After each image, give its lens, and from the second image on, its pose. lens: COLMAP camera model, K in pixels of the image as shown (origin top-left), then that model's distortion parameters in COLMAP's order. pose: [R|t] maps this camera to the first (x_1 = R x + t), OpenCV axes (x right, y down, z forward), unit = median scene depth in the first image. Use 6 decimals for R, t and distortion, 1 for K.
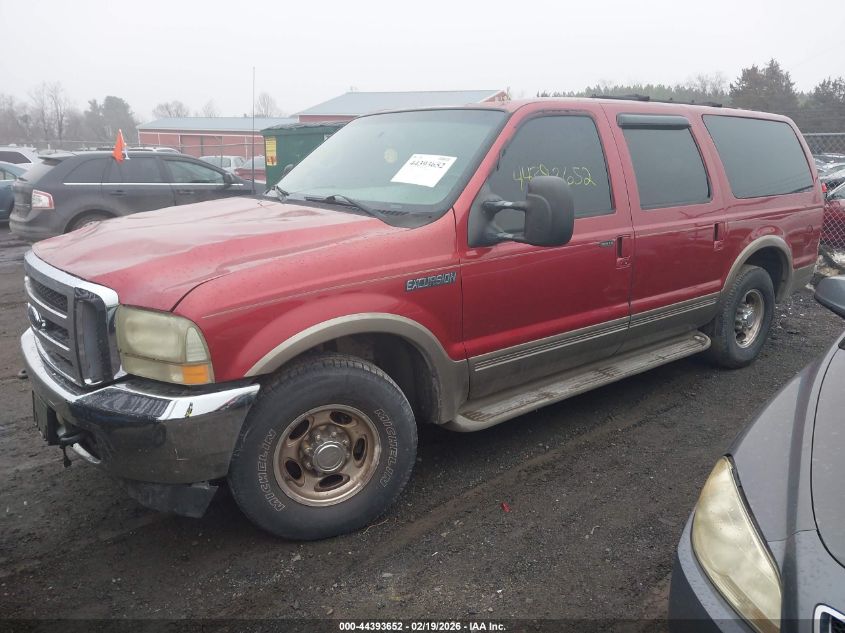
lens RADIAL K [[710.1, 0, 422.5], [0, 710.1, 316.5], [0, 0, 1]] dist [-0.010476, -0.001426]
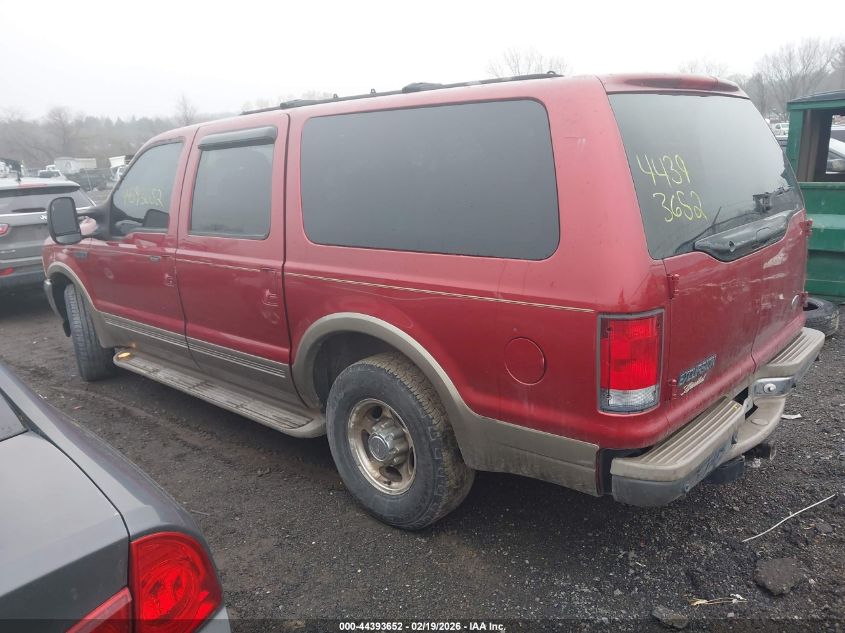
lens RADIAL K [[710.1, 0, 422.5], [0, 710.1, 316.5], [0, 0, 1]] dist [-0.010476, -0.001426]
pose [[0.082143, 0.173272, -0.981443, 1.320110], [-0.229549, 0.961582, 0.150553, -0.257682], [0.969825, 0.212923, 0.118761, 1.192640]]
